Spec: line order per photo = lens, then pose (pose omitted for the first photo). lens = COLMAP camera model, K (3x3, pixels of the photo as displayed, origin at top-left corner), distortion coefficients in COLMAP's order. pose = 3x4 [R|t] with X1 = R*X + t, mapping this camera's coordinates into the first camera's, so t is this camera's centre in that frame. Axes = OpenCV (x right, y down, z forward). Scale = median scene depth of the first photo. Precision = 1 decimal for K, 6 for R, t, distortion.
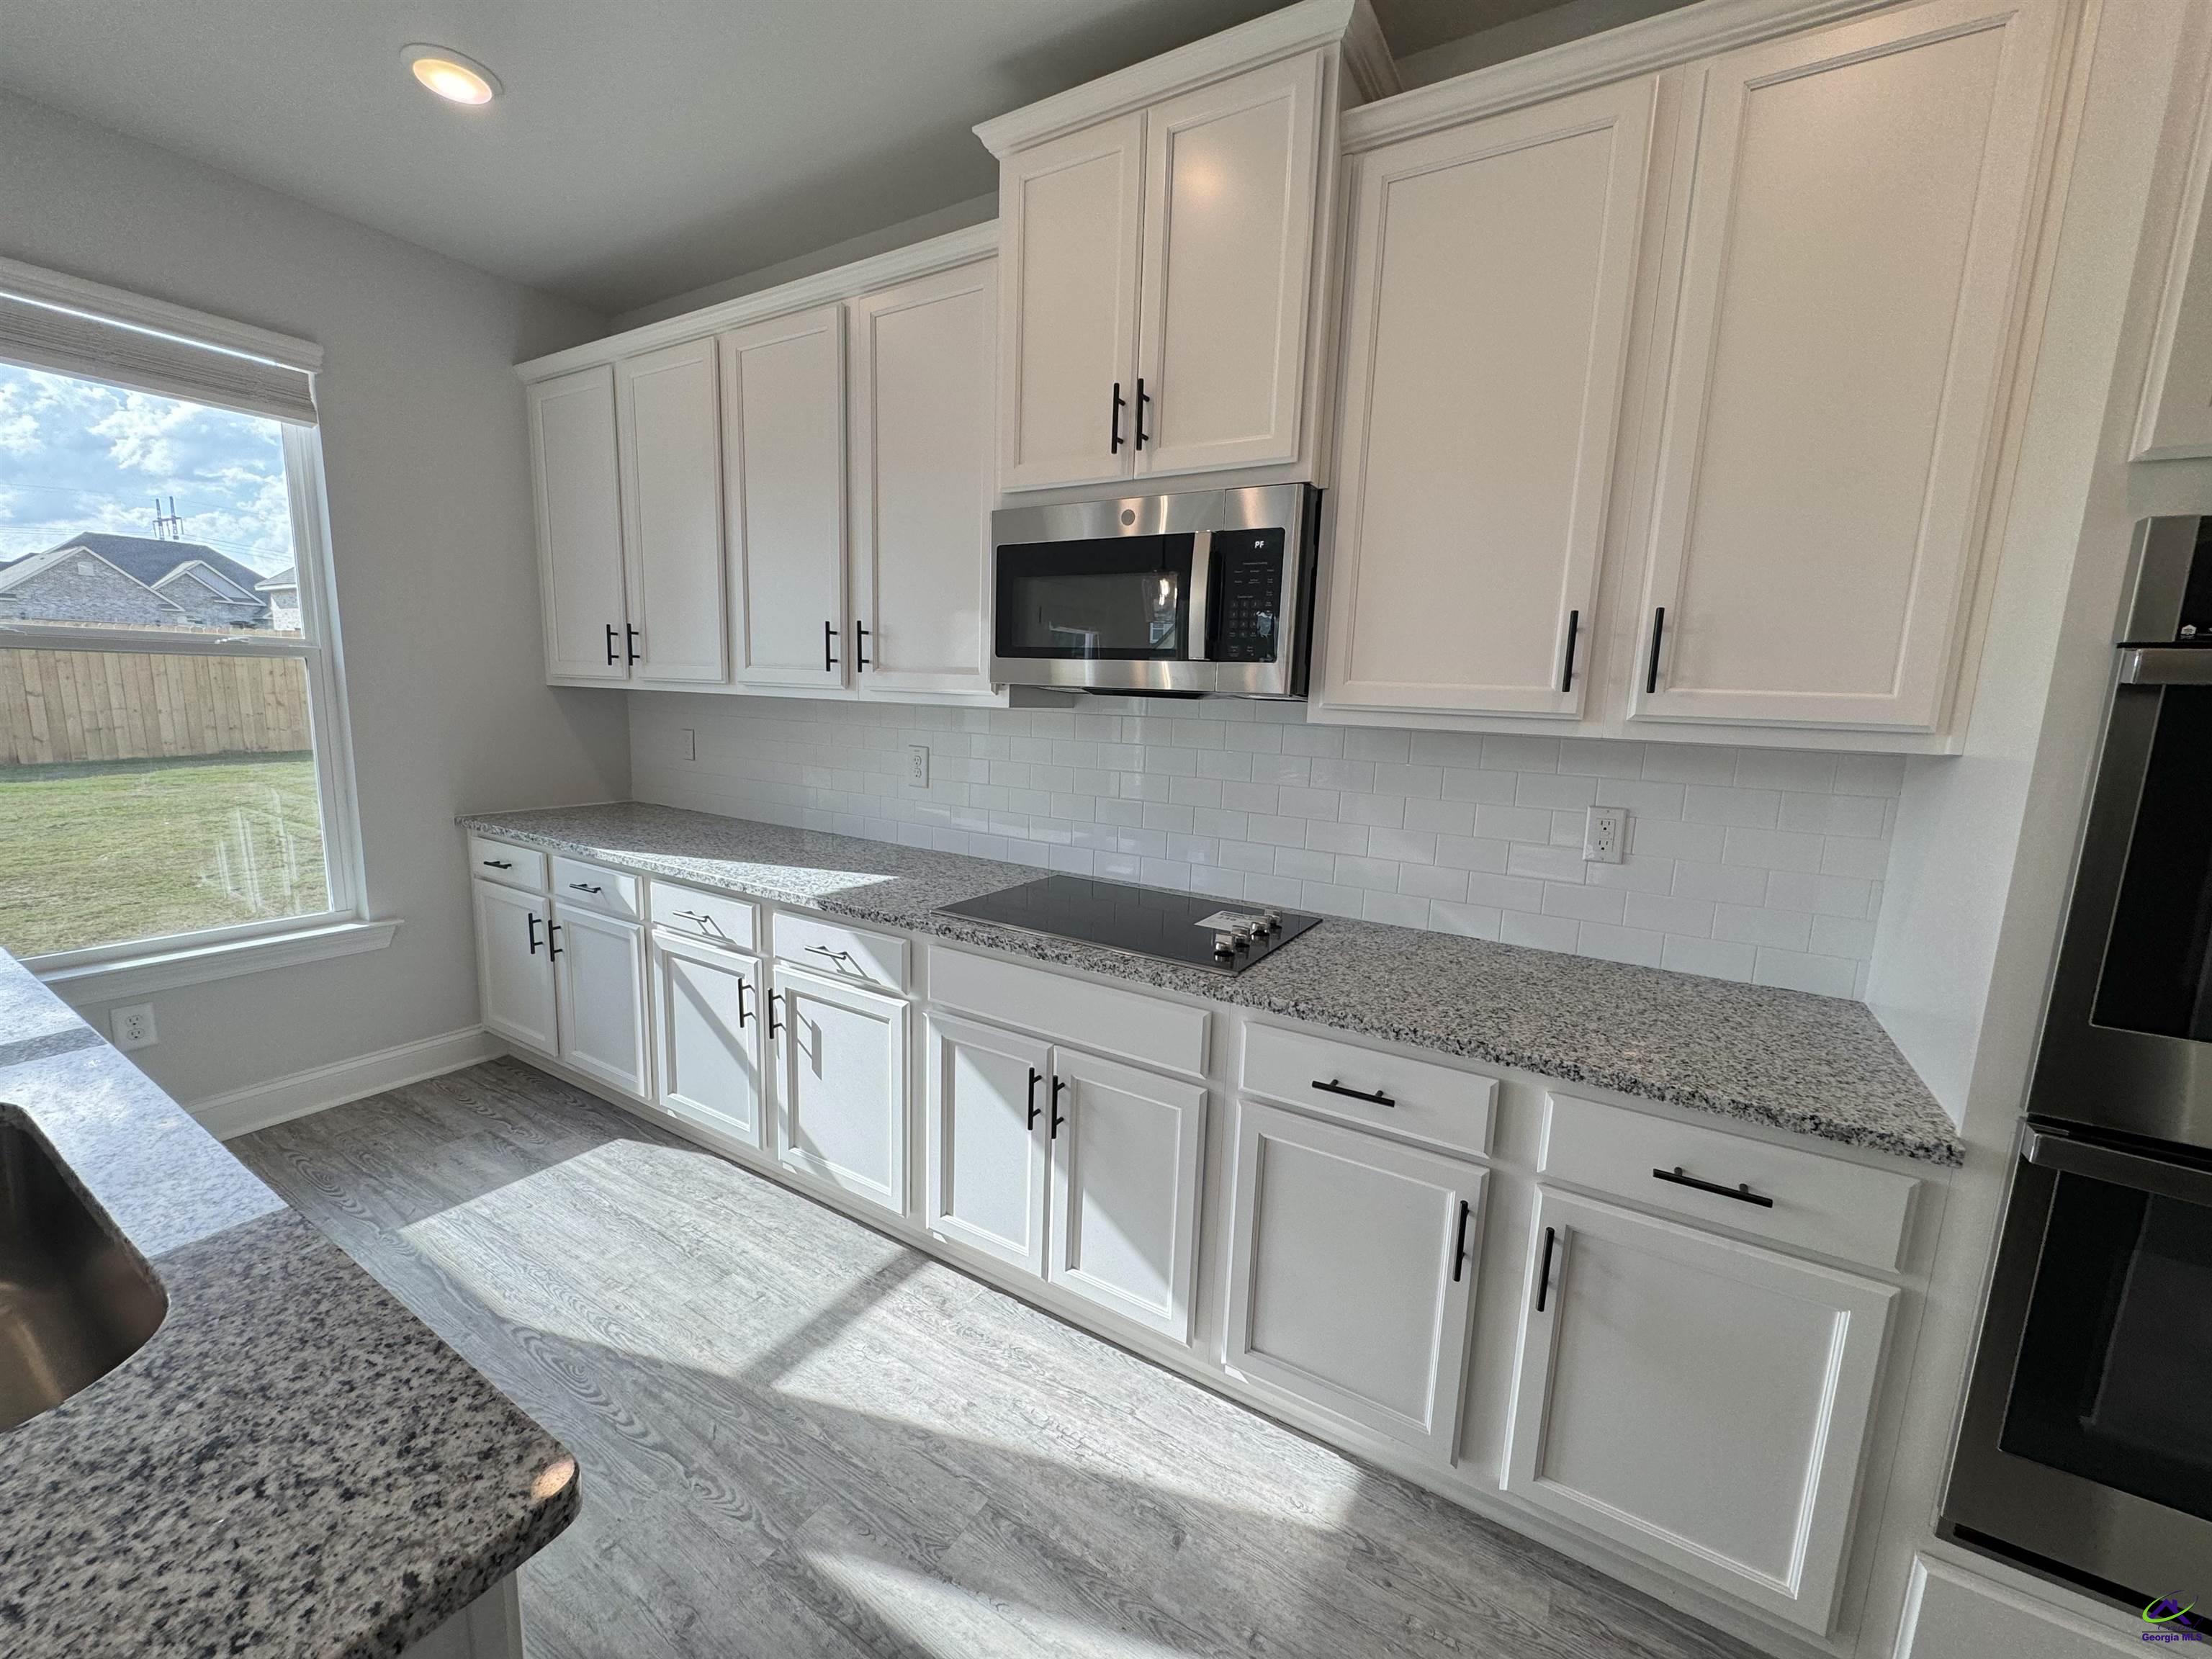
lens RADIAL K [[880.1, 0, 1101.8], [0, 880.1, 831.5], [0, 0, 1]] dist [-0.000600, -0.000301]
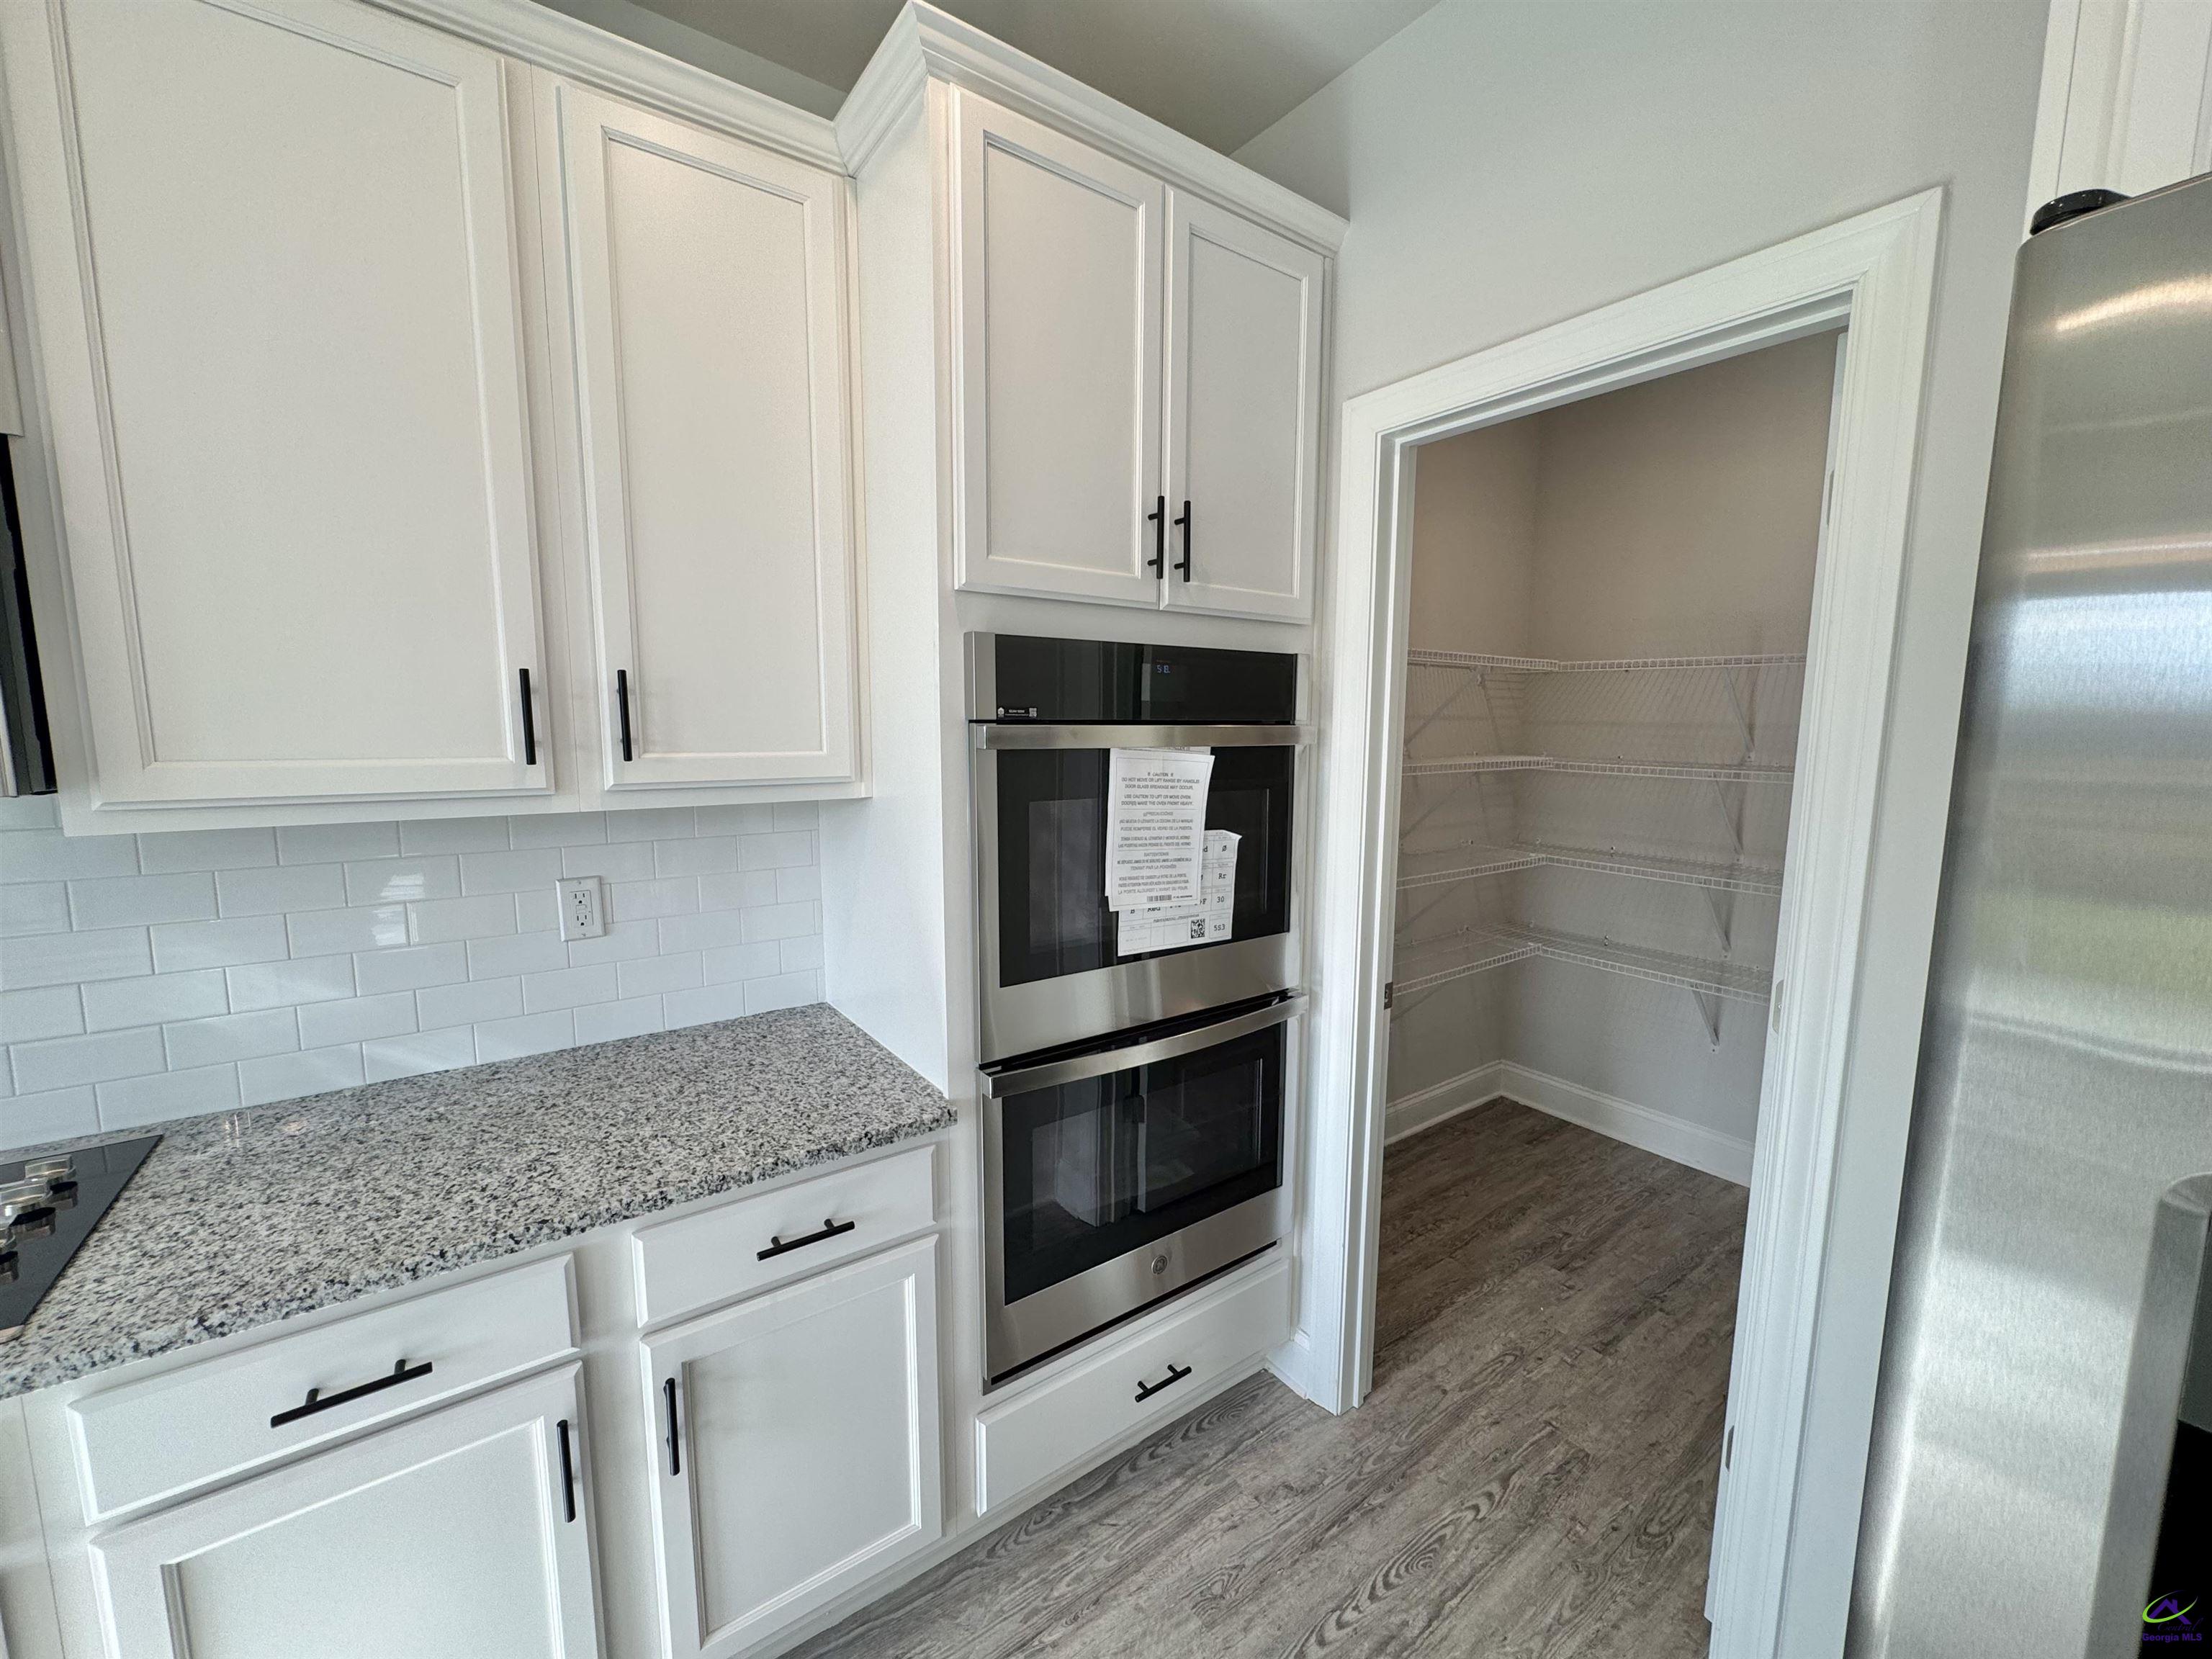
lens RADIAL K [[880.1, 0, 1101.8], [0, 880.1, 831.5], [0, 0, 1]] dist [-0.000600, -0.000301]
pose [[0.385437, -0.147010, 0.910948, -0.037069], [0.156273, 0.983366, 0.092575, -0.088417], [-0.909405, 0.106675, 0.401999, 0.174574]]
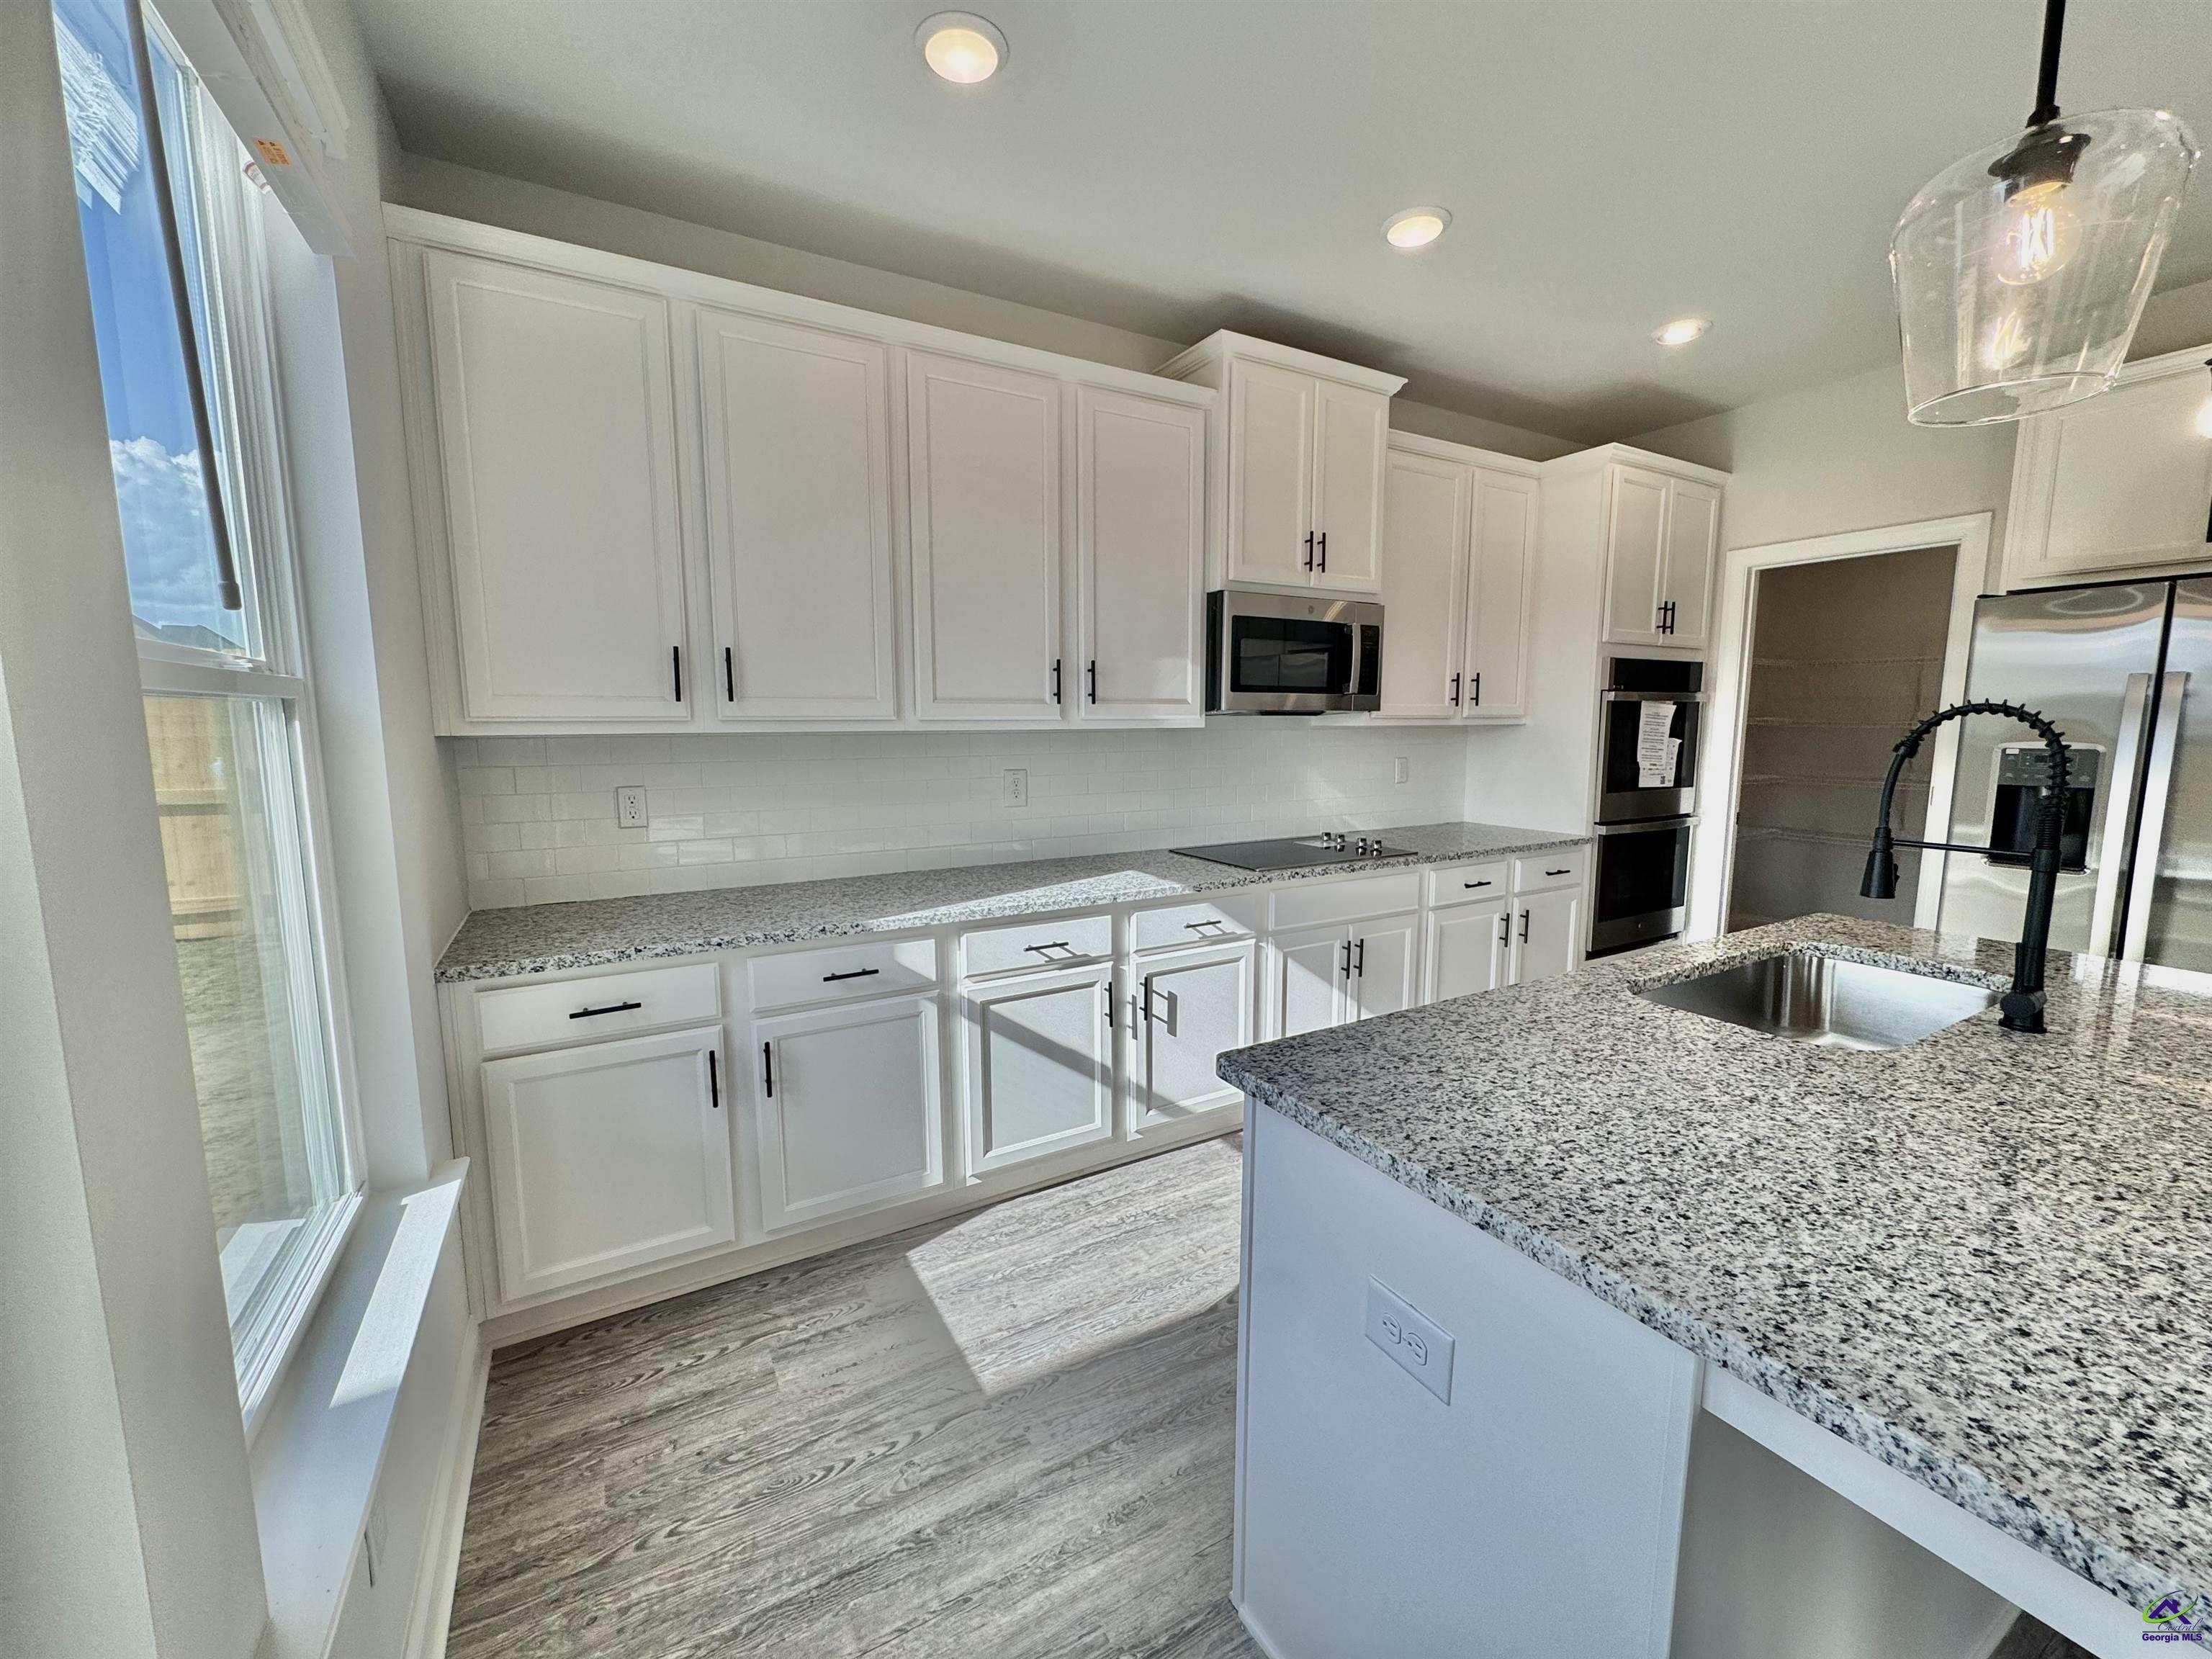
lens RADIAL K [[878.3, 0, 1103.5], [0, 878.3, 834.9], [0, 0, 1]] dist [-0.000497, -0.000681]
pose [[0.477710, -0.152111, 0.865249, -2.059133], [0.156984, 0.983825, 0.086284, -0.171813], [-0.864378, 0.094612, 0.493862, 0.680783]]
